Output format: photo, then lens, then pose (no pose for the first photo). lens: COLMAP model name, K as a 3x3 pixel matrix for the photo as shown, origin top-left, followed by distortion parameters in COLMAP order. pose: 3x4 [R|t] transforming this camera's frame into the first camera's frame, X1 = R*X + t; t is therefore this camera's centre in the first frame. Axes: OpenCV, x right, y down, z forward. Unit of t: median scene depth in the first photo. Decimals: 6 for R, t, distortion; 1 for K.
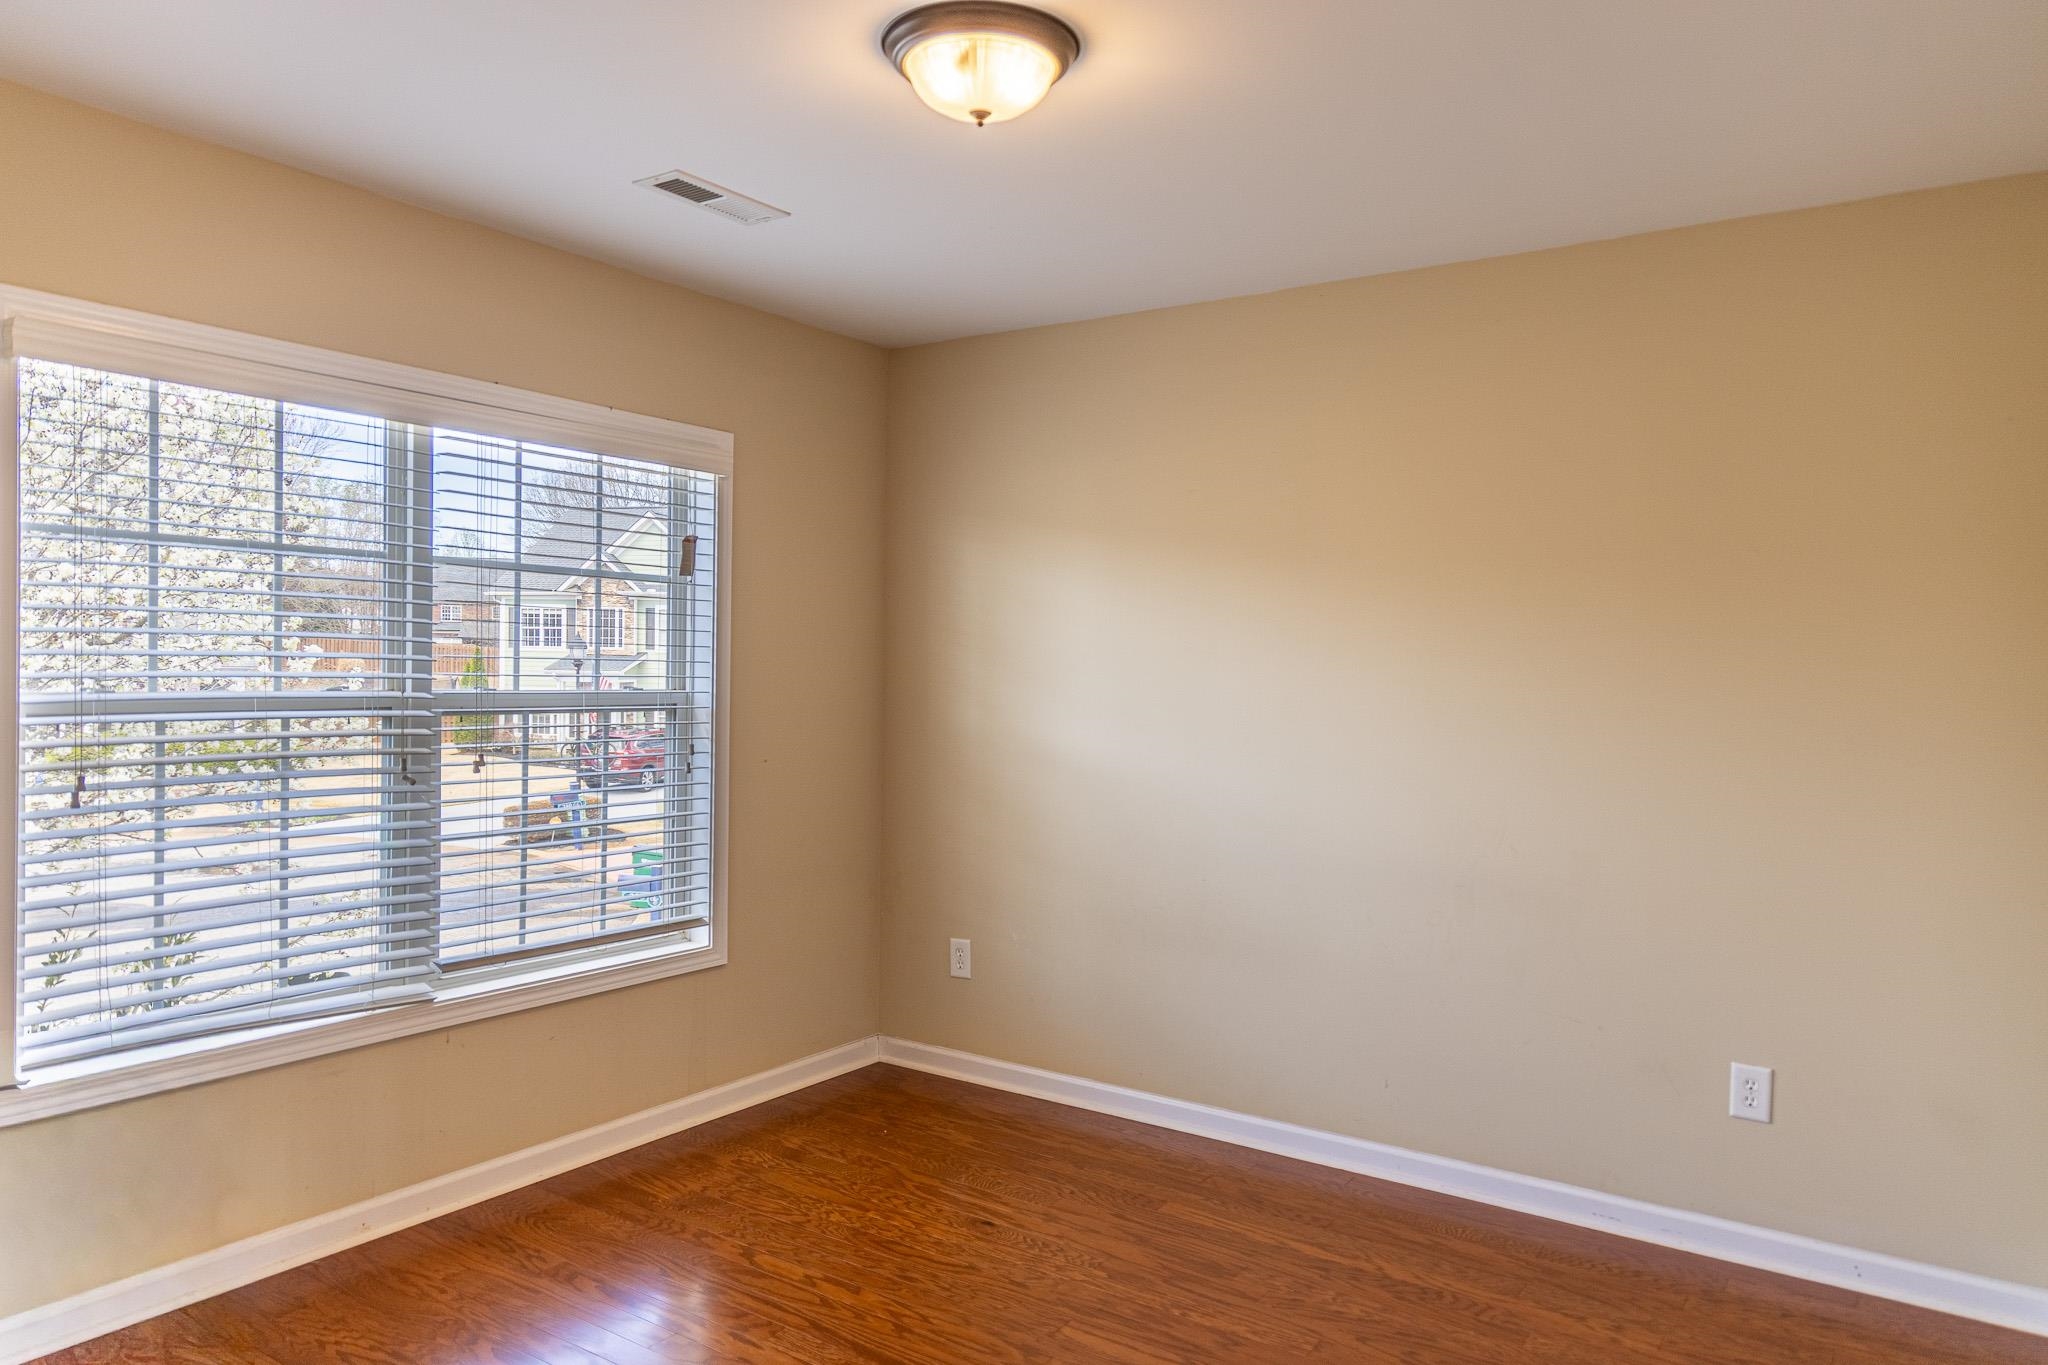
lens RADIAL K [[1405.3, 0, 1031.0], [0, 1405.3, 691.1], [0, 0, 1]] dist [0.008697, -0.000424]
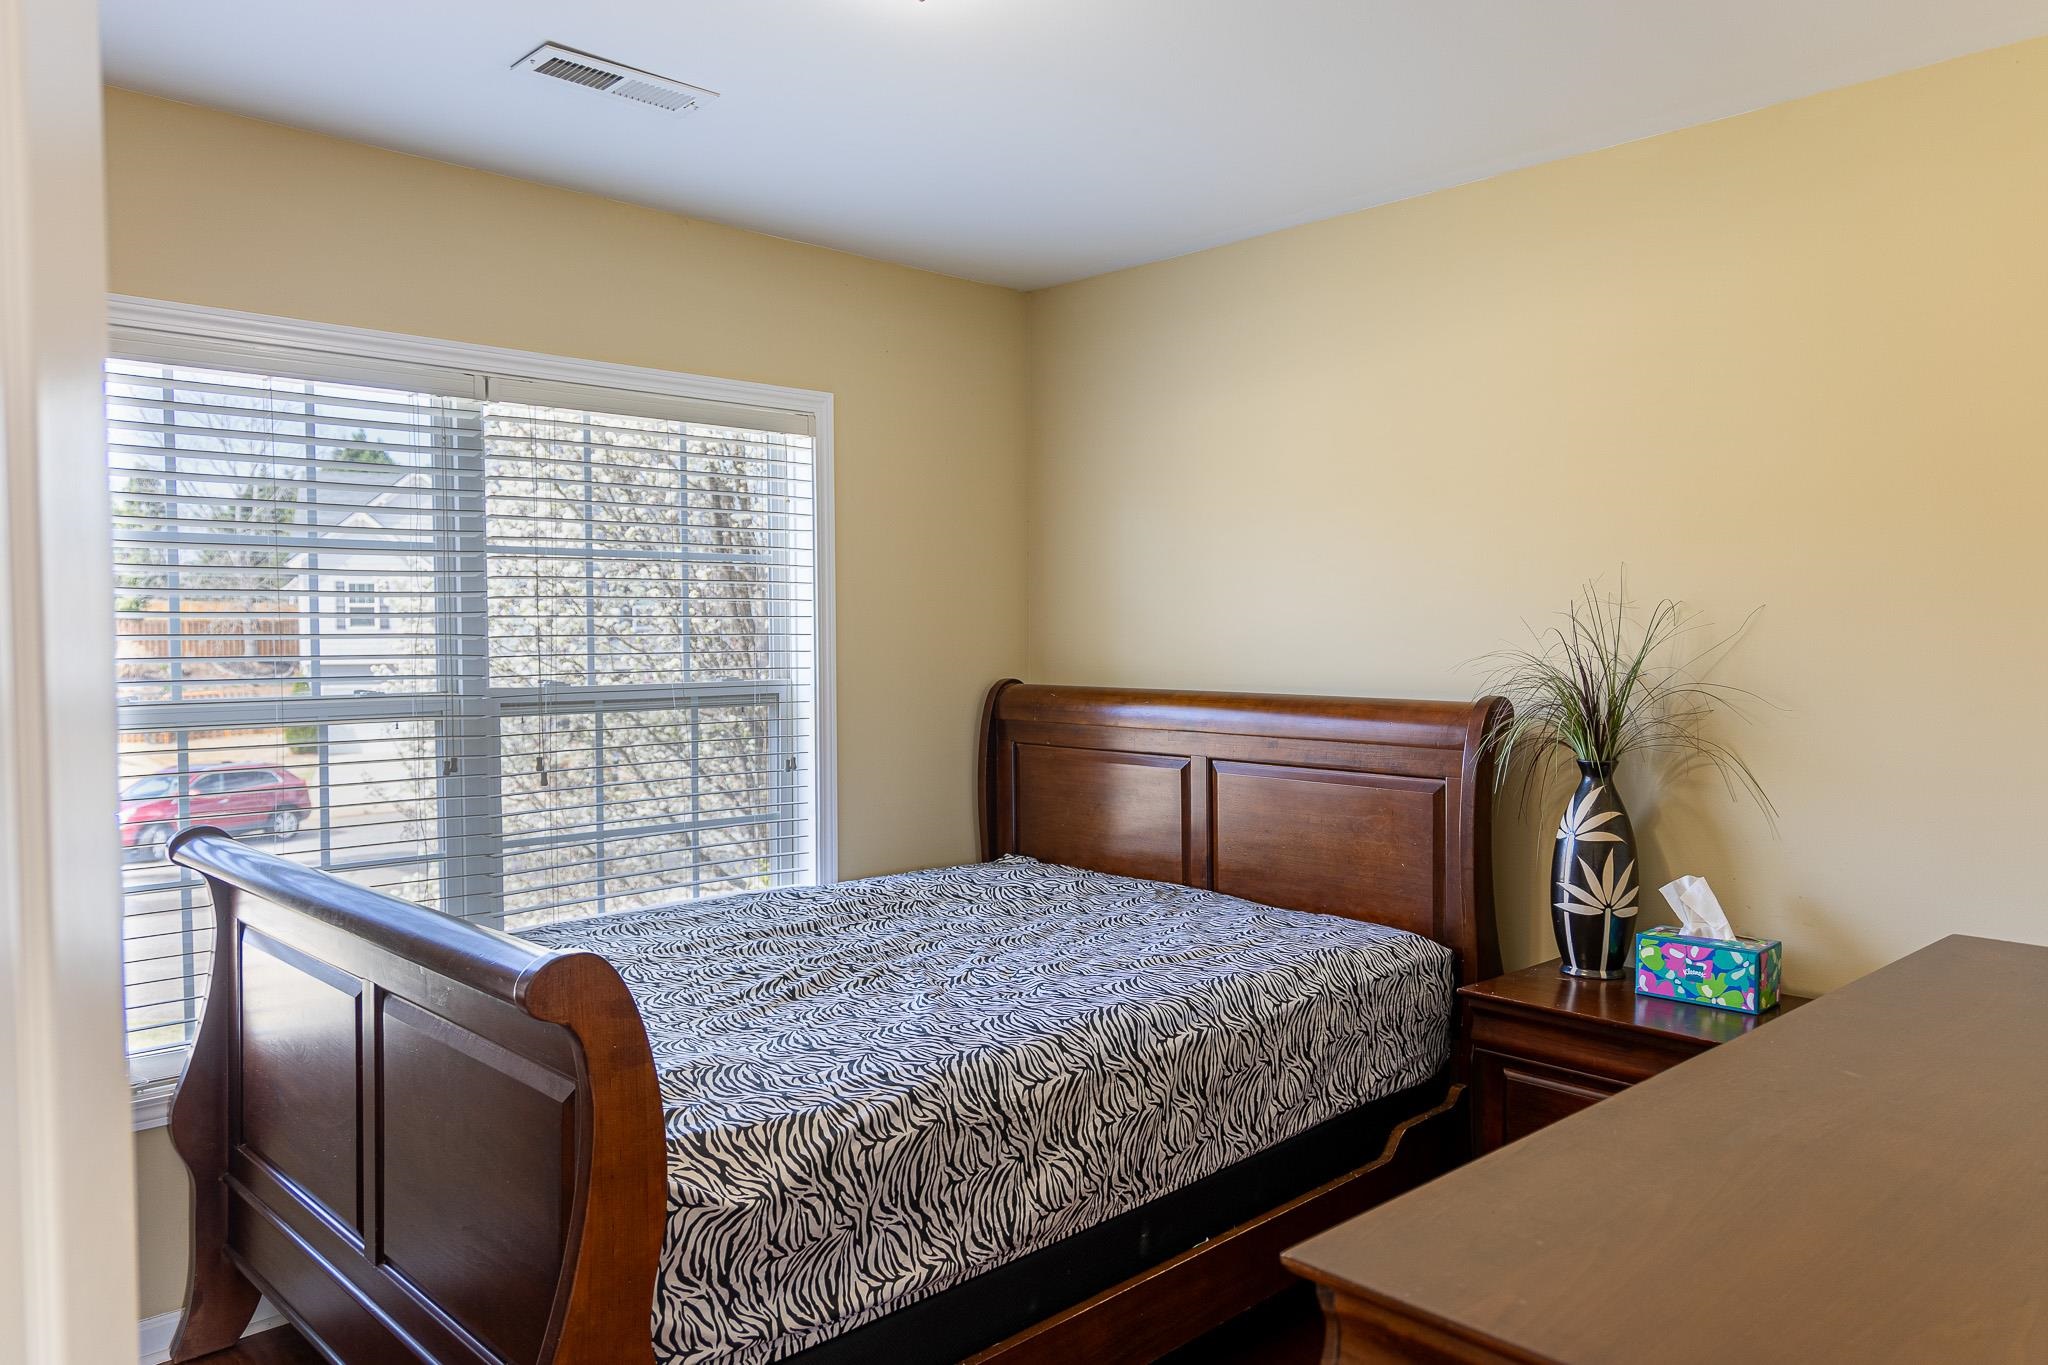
lens RADIAL K [[1405.3, 0, 1031.0], [0, 1405.3, 691.1], [0, 0, 1]] dist [0.008697, -0.000424]
pose [[0.974634, -0.030041, -0.221781, 0.174933], [0.033171, 0.999396, 0.010398, 0.000981], [0.221335, -0.017491, 0.975041, 0.251379]]
